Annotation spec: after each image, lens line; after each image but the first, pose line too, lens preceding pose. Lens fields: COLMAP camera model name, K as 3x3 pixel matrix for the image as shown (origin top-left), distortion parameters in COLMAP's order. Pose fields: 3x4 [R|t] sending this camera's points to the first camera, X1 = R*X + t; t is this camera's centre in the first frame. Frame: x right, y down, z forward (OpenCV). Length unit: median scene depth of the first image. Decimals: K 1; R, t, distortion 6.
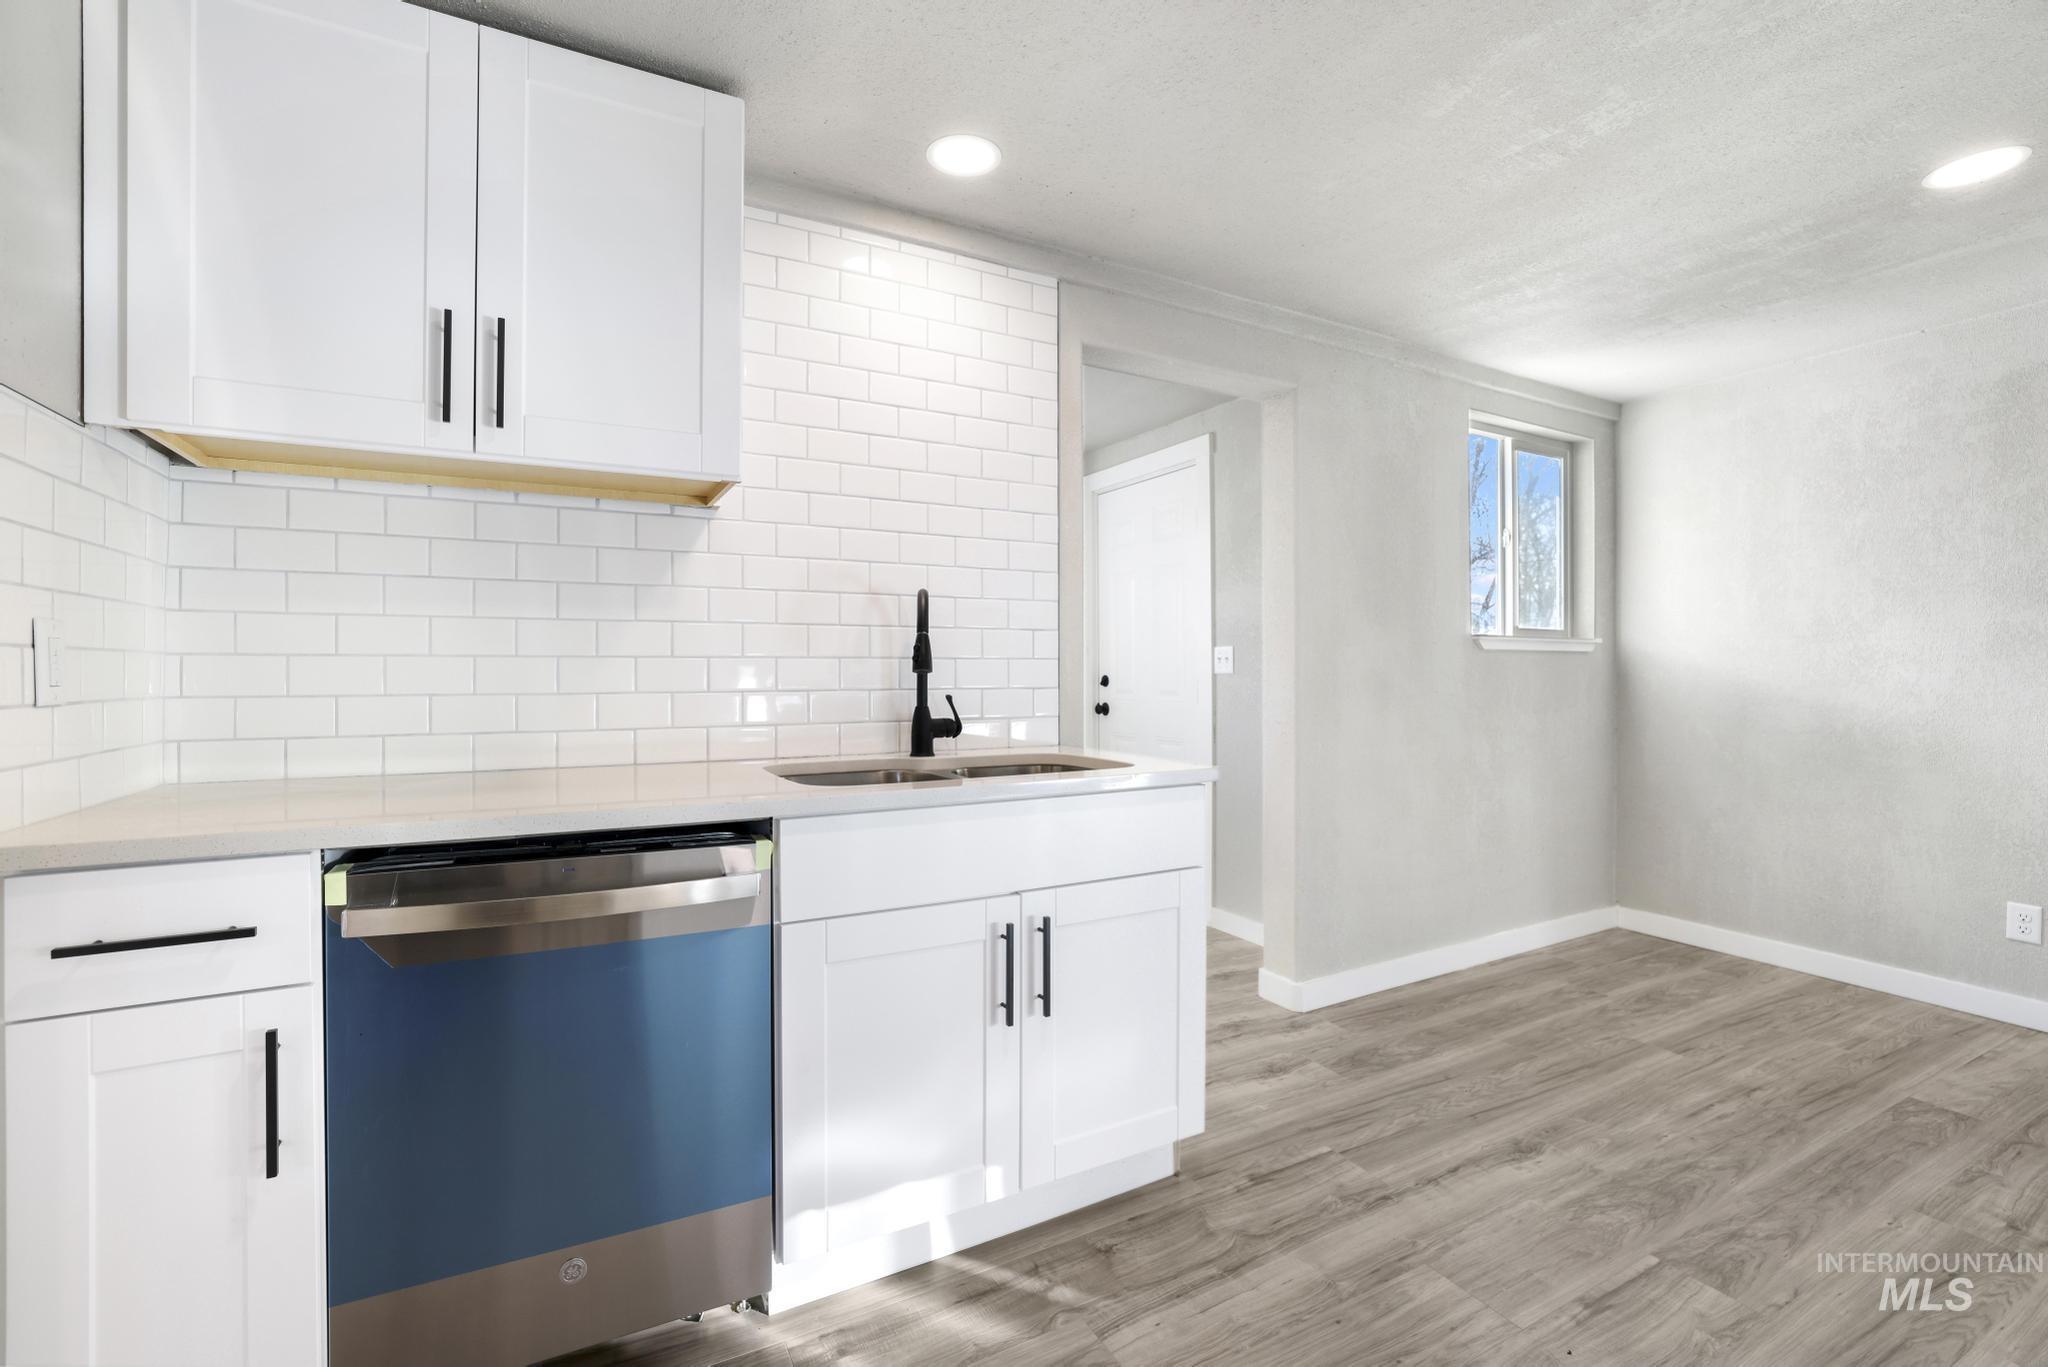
lens RADIAL K [[937.6, 0, 943.0], [0, 937.6, 674.2], [0, 0, 1]] dist [-0.042434, 0.013126]
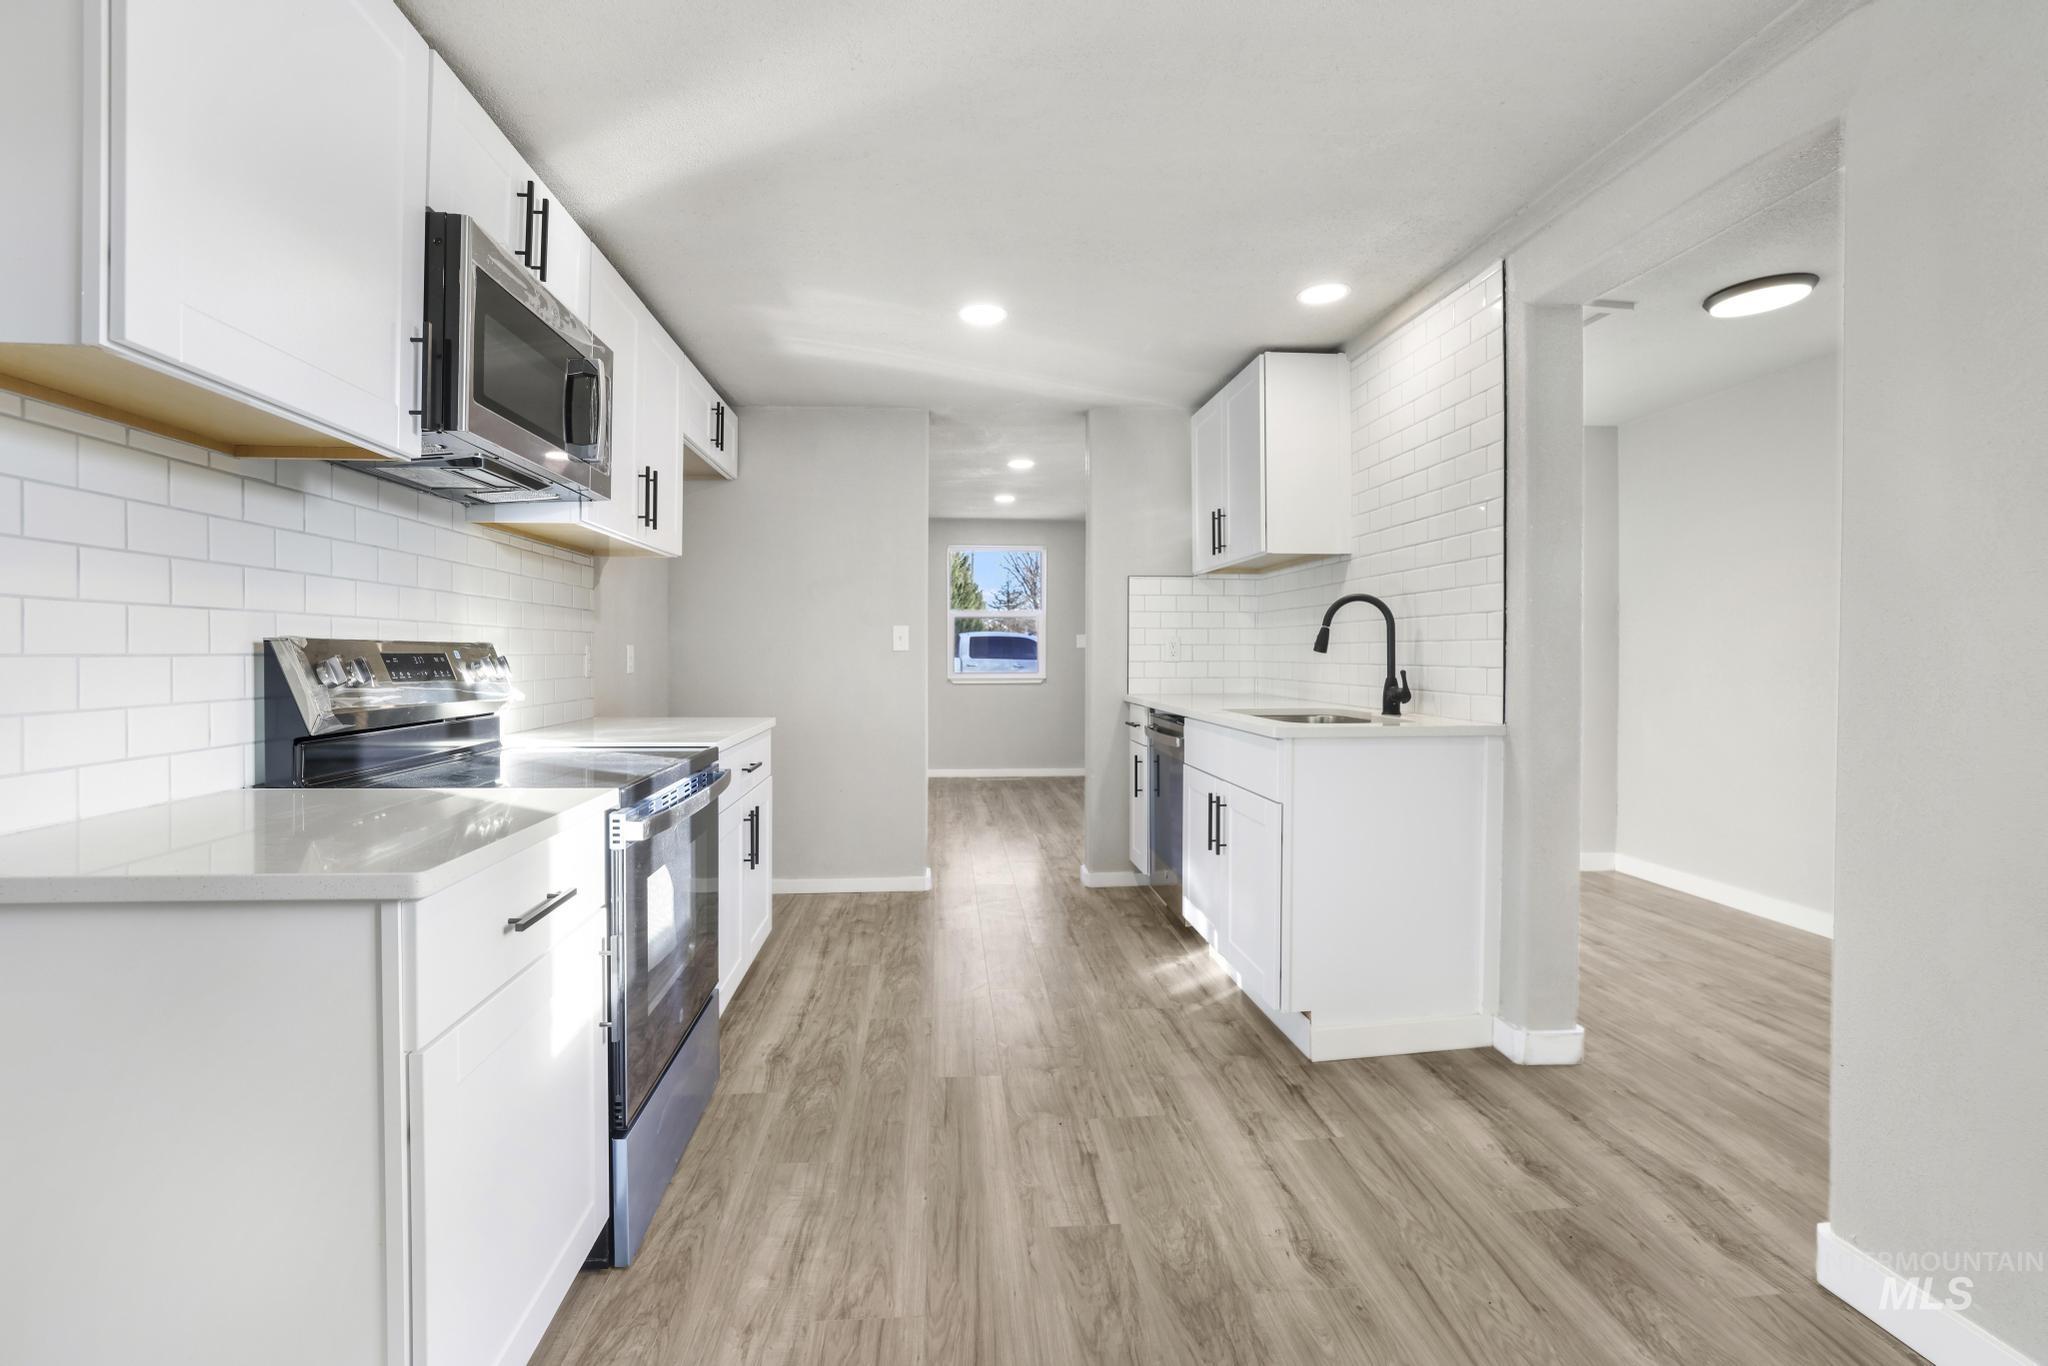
lens RADIAL K [[927.6, 0, 1011.9], [0, 927.6, 663.7], [0, 0, 1]] dist [-0.040383, 0.018806]
pose [[-0.400833, 0.014182, -0.916042, 1.398306], [0.002687, 0.999894, 0.014304, -0.006781], [0.916147, 0.003272, -0.400828, 1.031676]]
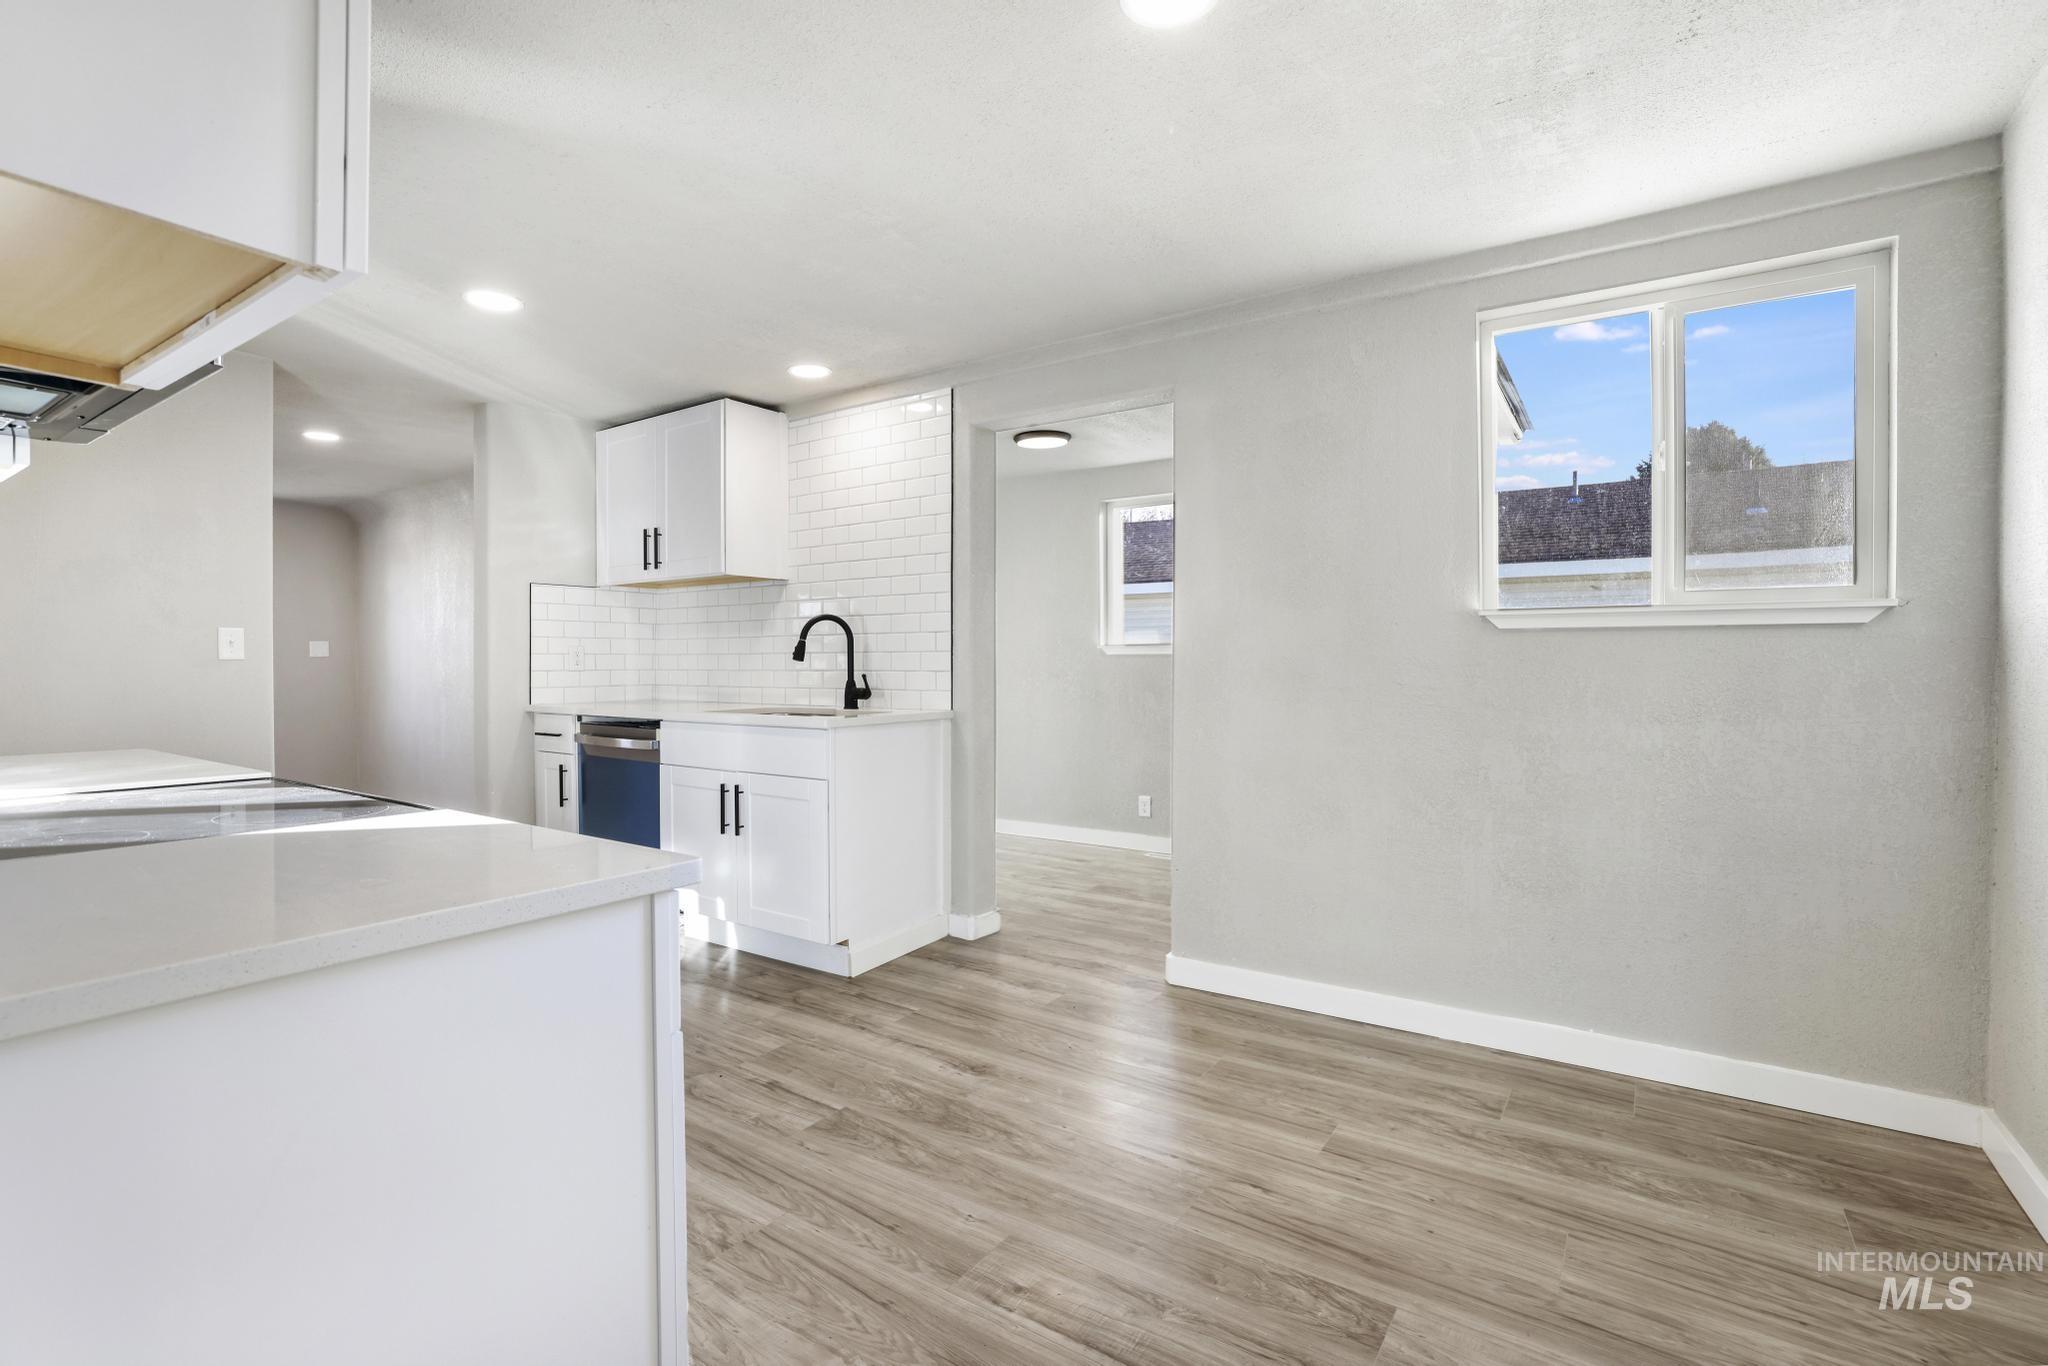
lens RADIAL K [[921.4, 0, 1020.8], [0, 921.4, 674.6], [0, 0, 1]] dist [-0.047083, 0.019158]
pose [[0.462772, 0.013599, -0.886373, 1.623908], [0.000736, 0.999876, 0.015725, -0.003281], [0.886477, -0.007929, 0.462704, 0.494155]]
